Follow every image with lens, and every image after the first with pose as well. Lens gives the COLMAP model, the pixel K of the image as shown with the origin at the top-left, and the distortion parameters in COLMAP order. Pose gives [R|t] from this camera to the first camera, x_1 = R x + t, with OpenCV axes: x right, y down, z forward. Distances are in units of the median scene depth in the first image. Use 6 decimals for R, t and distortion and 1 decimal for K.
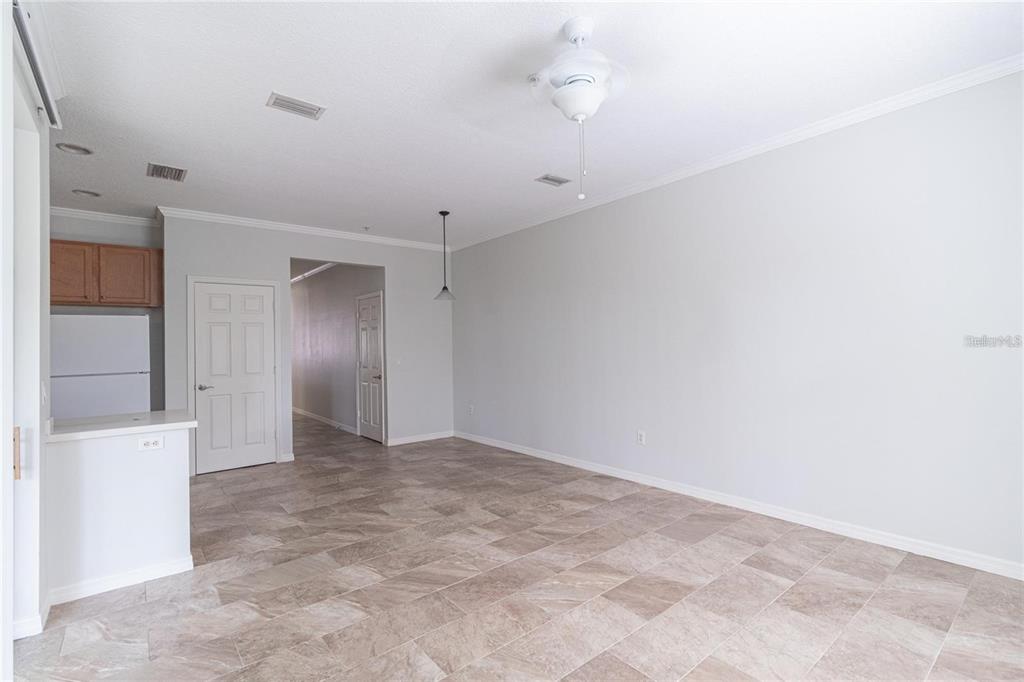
lens RADIAL K [[471.1, 0, 516.1], [0, 471.1, 340.7], [0, 0, 1]] dist [0.003832, -0.001121]
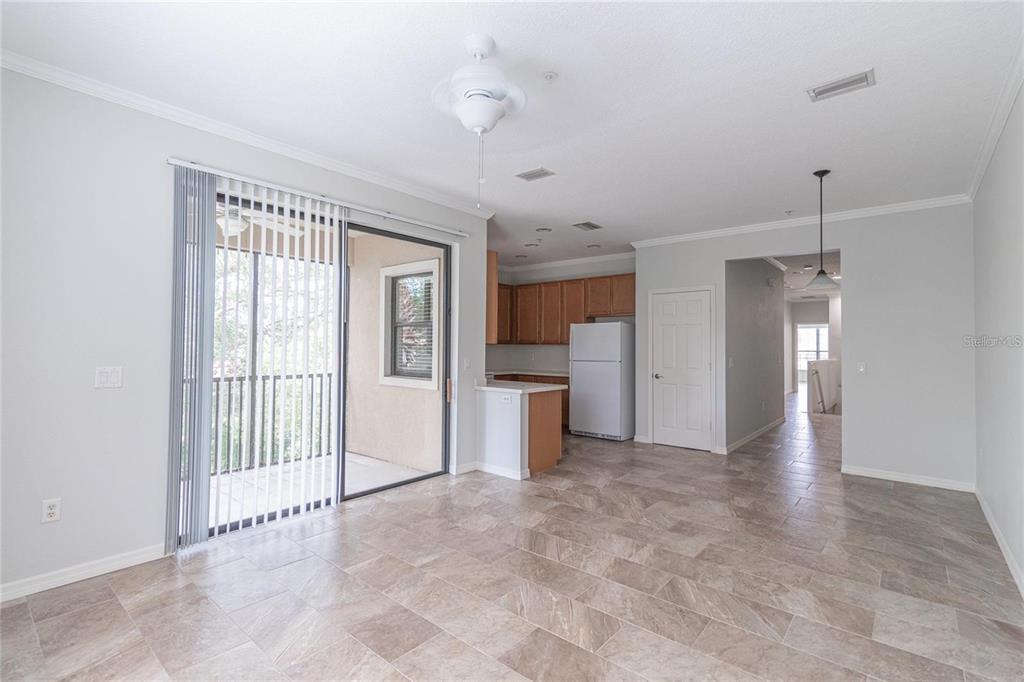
lens RADIAL K [[471.1, 0, 515.8], [0, 471.1, 340.5], [0, 0, 1]] dist [0.003832, -0.001121]
pose [[0.186881, 0.008952, -0.982342, 0.764968], [-0.001890, 0.999960, 0.008753, -0.011511], [0.982381, 0.000220, 0.186890, 0.573542]]
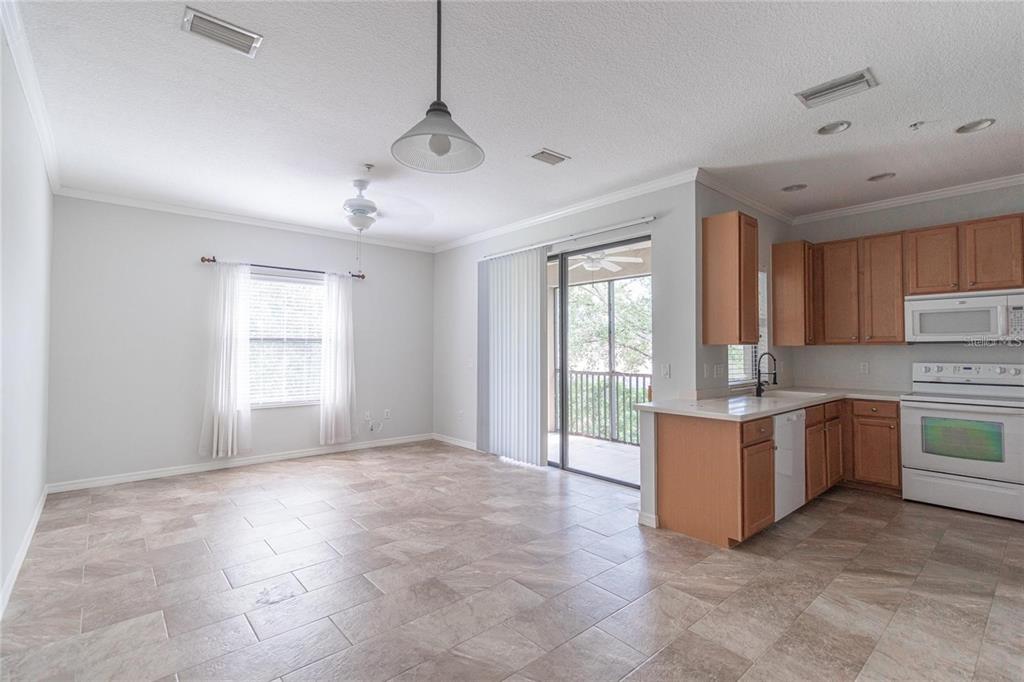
lens RADIAL K [[471.1, 0, 516.7], [0, 471.1, 336.7], [0, 0, 1]] dist [0.003832, -0.001121]
pose [[-0.999189, 0.017976, -0.036034, -0.275218], [0.019228, 0.999213, -0.034697, 0.023830], [0.035382, -0.035362, -0.998748, 1.898459]]
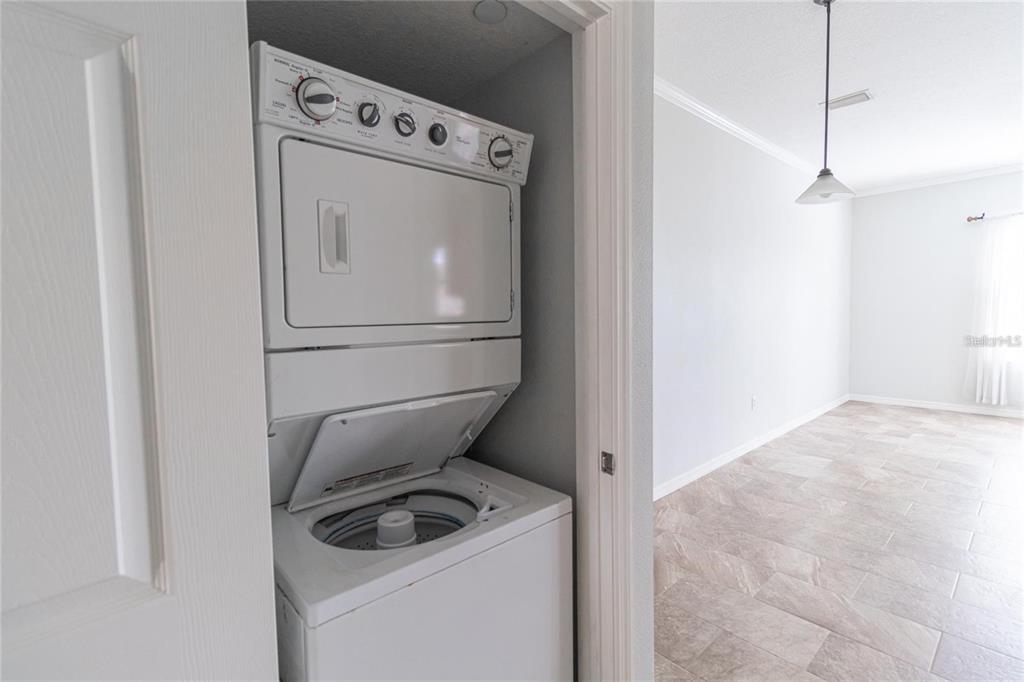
lens RADIAL K [[471.1, 0, 515.3], [0, 471.1, 338.6], [0, 0, 1]] dist [0.003832, -0.001121]
pose [[-0.042485, -0.038538, 0.998354, -0.901184], [0.012089, 0.999163, 0.039083, 0.035027], [-0.999024, 0.013729, -0.041983, 2.006551]]
